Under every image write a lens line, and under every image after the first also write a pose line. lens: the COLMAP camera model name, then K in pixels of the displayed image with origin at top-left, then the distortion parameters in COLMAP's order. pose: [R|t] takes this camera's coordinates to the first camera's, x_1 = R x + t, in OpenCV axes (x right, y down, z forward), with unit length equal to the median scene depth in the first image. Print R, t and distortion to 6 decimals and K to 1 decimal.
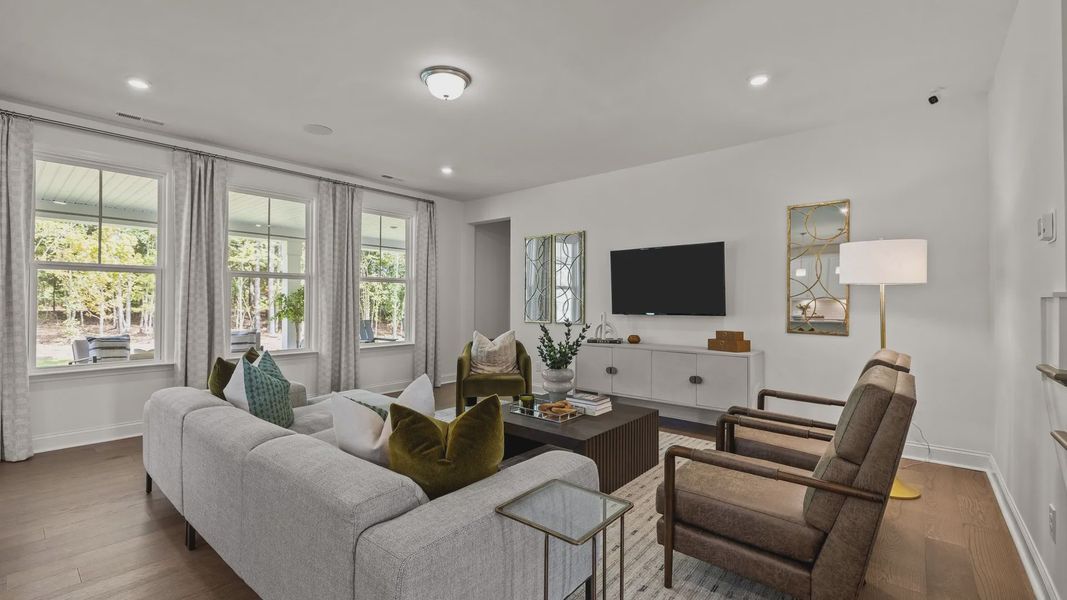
lens RADIAL K [[452.3, 0, 526.9], [0, 452.3, 301.0], [0, 0, 1]] dist [-0.001991, -0.000177]
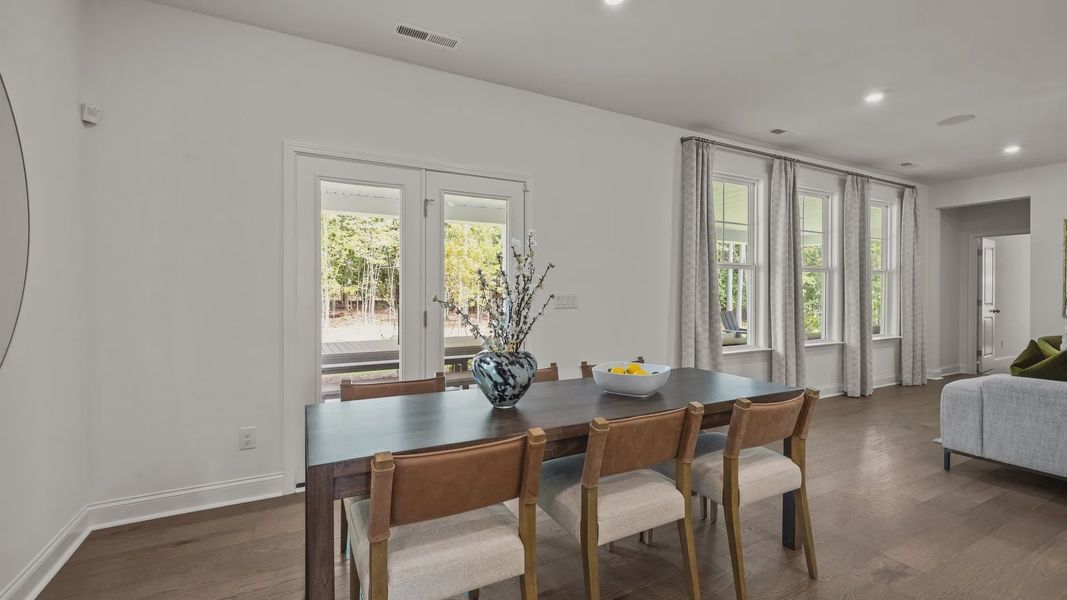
lens RADIAL K [[452.3, 0, 530.2], [0, 452.3, 294.8], [0, 0, 1]] dist [-0.001991, -0.000177]
pose [[0.927209, -0.000129, -0.374543, -0.760425], [0.003001, 0.999970, 0.007085, -0.005672], [0.374531, -0.007693, 0.927182, -0.215747]]
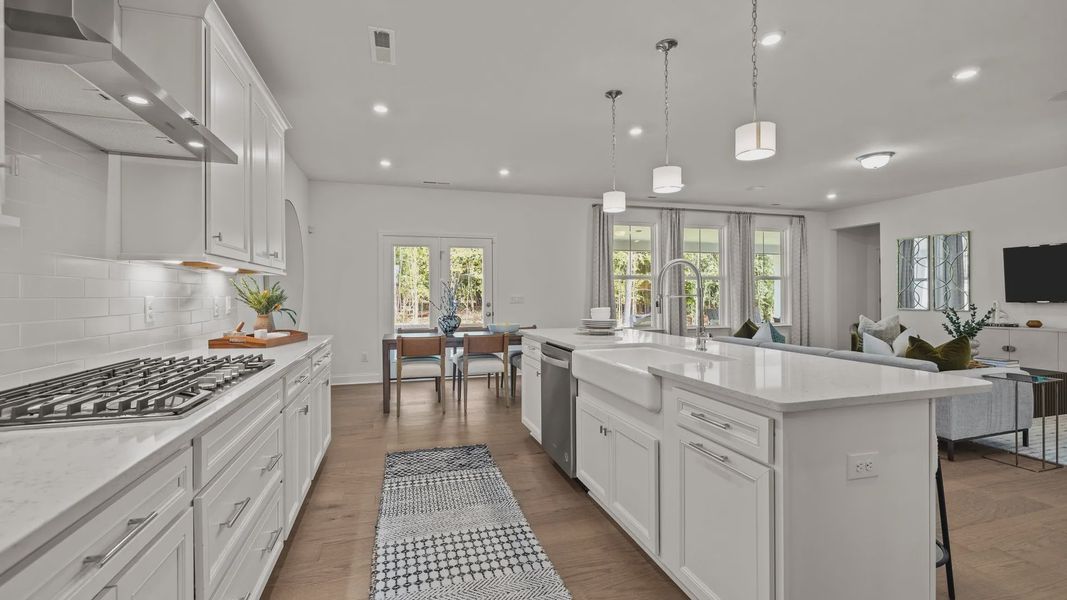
lens RADIAL K [[452.3, 0, 529.3], [0, 452.3, 294.6], [0, 0, 1]] dist [-0.001991, -0.000177]
pose [[0.840256, -0.009553, -0.542106, -0.214585], [0.010946, 0.999940, -0.000654, -0.003498], [0.542080, -0.005384, 0.840310, -0.645636]]
